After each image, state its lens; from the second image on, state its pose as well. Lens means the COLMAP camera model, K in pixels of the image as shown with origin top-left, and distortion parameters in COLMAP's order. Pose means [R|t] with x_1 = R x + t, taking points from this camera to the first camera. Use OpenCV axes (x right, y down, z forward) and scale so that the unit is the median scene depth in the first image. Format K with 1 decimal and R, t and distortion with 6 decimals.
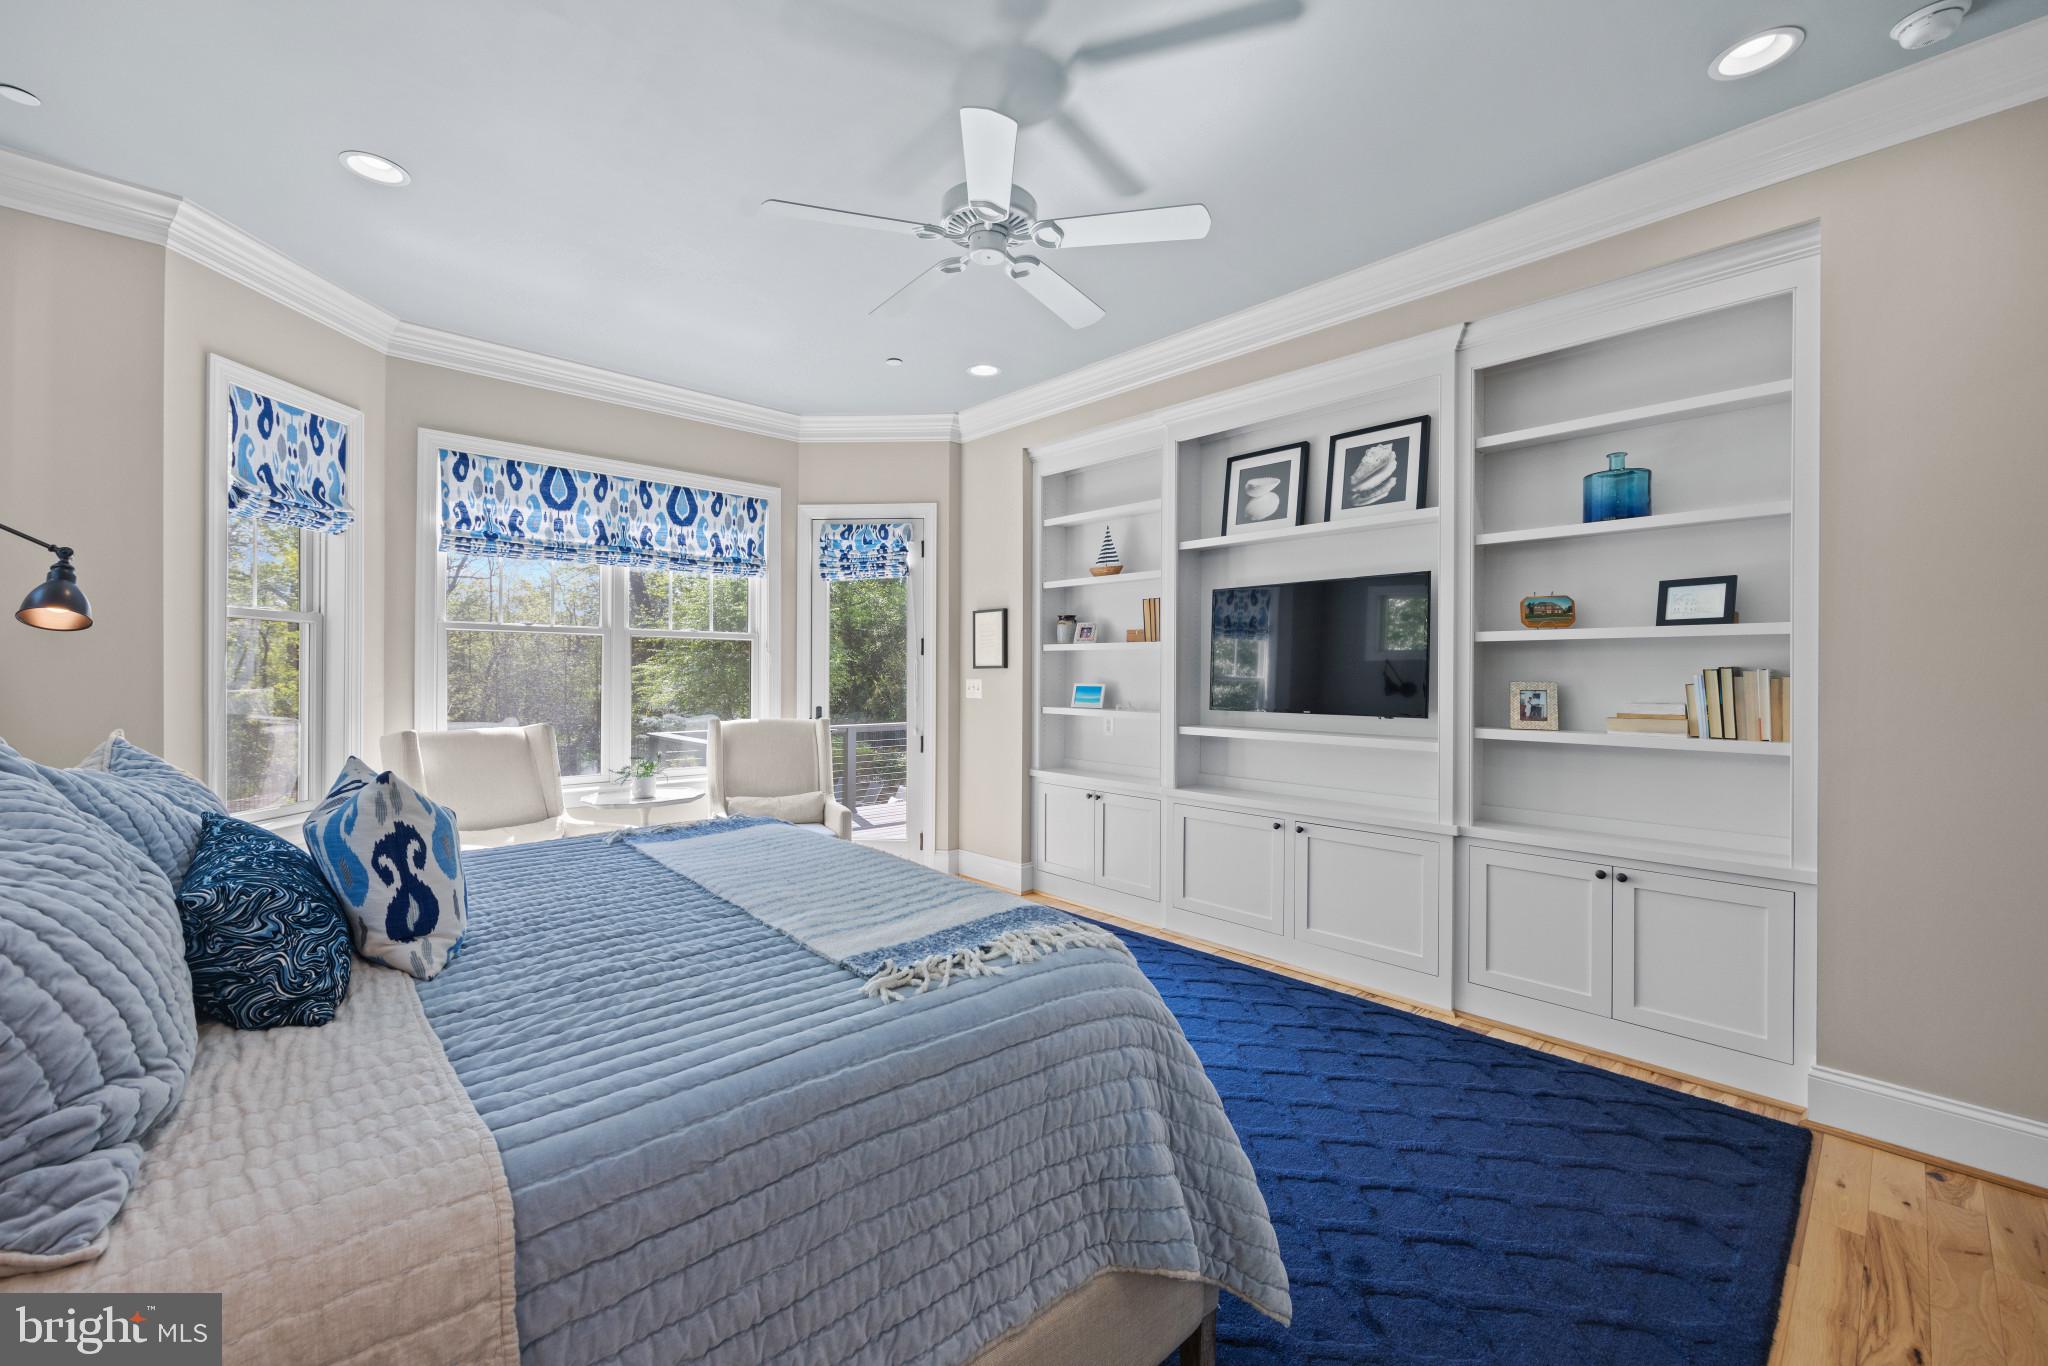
lens RADIAL K [[834.6, 0, 1017.8], [0, 834.6, 681.3], [0, 0, 1]] dist [-0.002008, -0.001364]
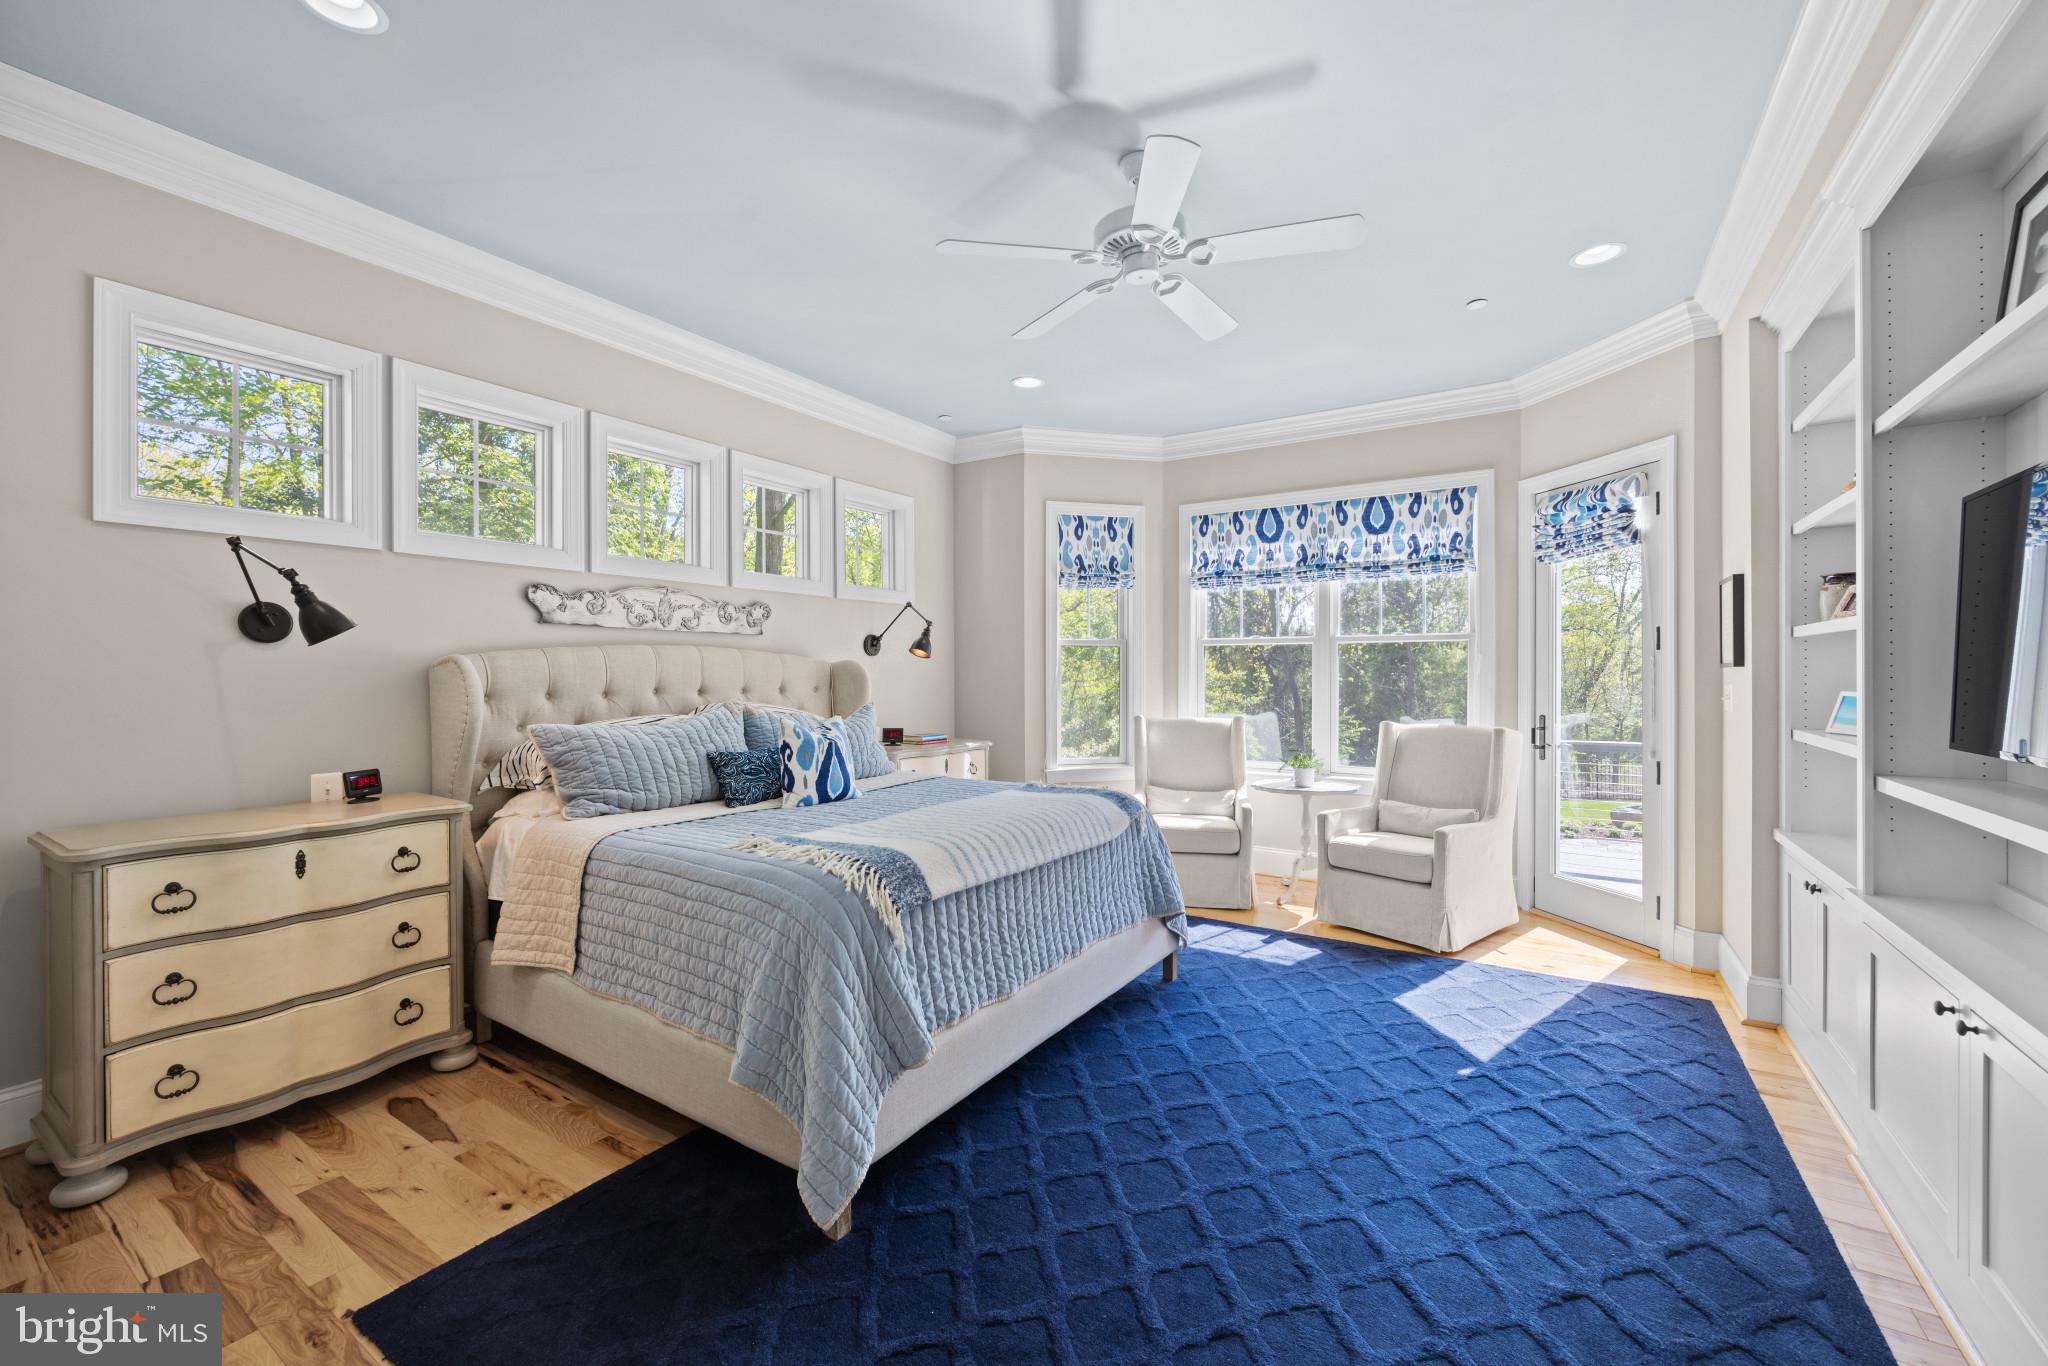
lens RADIAL K [[834.6, 0, 1014.8], [0, 834.6, 677.4], [0, 0, 1]] dist [-0.002008, -0.001364]
pose [[0.240272, -0.003018, -0.970701, 0.517586], [-0.007299, 0.999961, -0.004915, 0.000018], [0.970678, 0.008267, 0.240241, 0.329705]]
